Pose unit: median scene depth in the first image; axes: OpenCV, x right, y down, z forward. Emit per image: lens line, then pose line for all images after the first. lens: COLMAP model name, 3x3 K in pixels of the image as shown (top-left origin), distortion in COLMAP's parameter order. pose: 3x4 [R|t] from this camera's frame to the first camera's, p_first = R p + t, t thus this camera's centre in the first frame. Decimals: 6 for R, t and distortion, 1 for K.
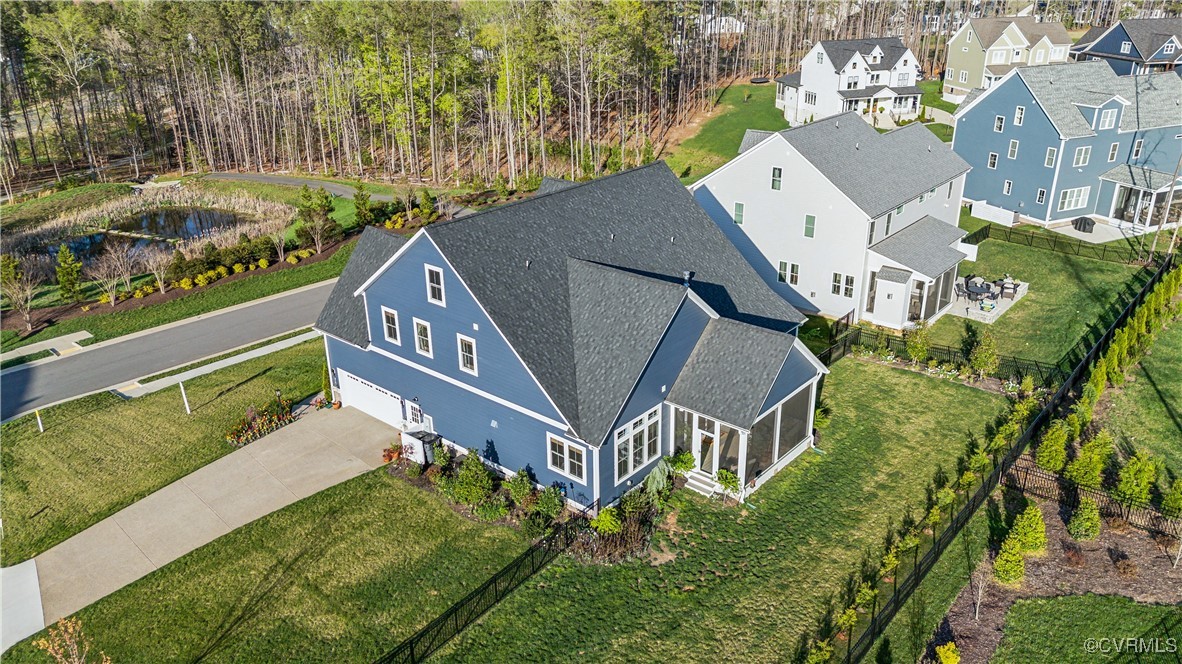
lens RADIAL K [[857.8, 0, 591.0], [0, 857.8, 332.0], [0, 0, 1]] dist [0.037387, 0.000131]
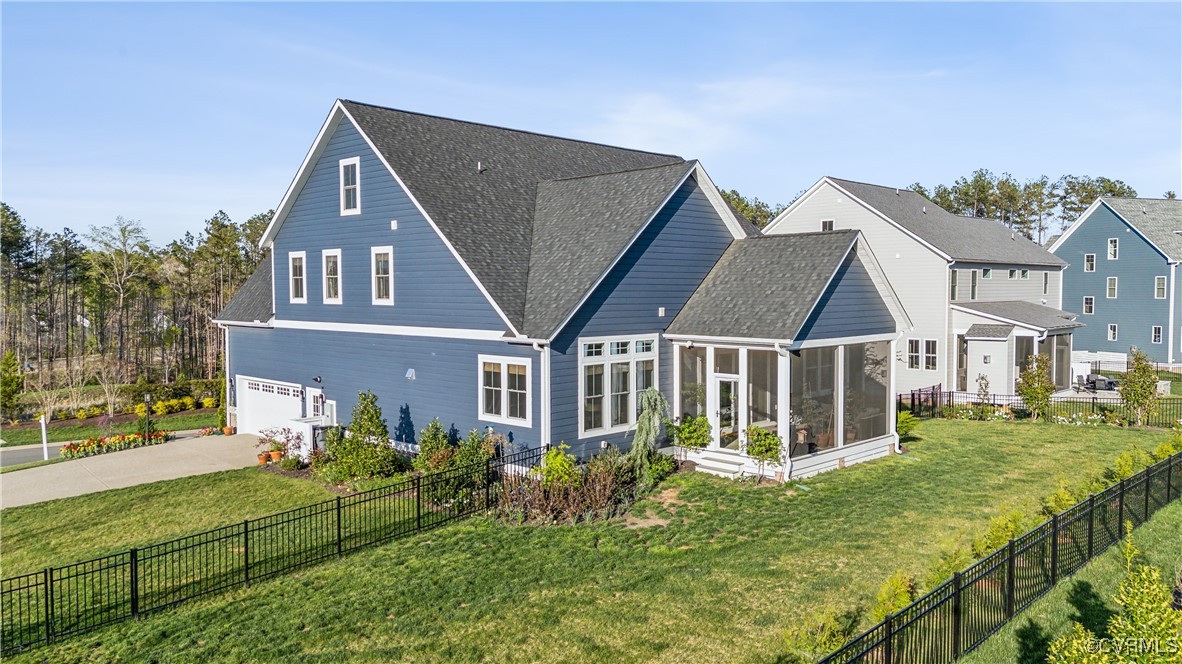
lens RADIAL K [[874.0, 0, 591.0], [0, 874.0, 332.0], [0, 0, 1]] dist [0.027463, -0.000302]
pose [[0.997555, 0.016786, -0.067839, 0.076045], [-0.038773, 0.940556, -0.337418, 0.310619], [0.058143, 0.339224, 0.938907, 0.365163]]
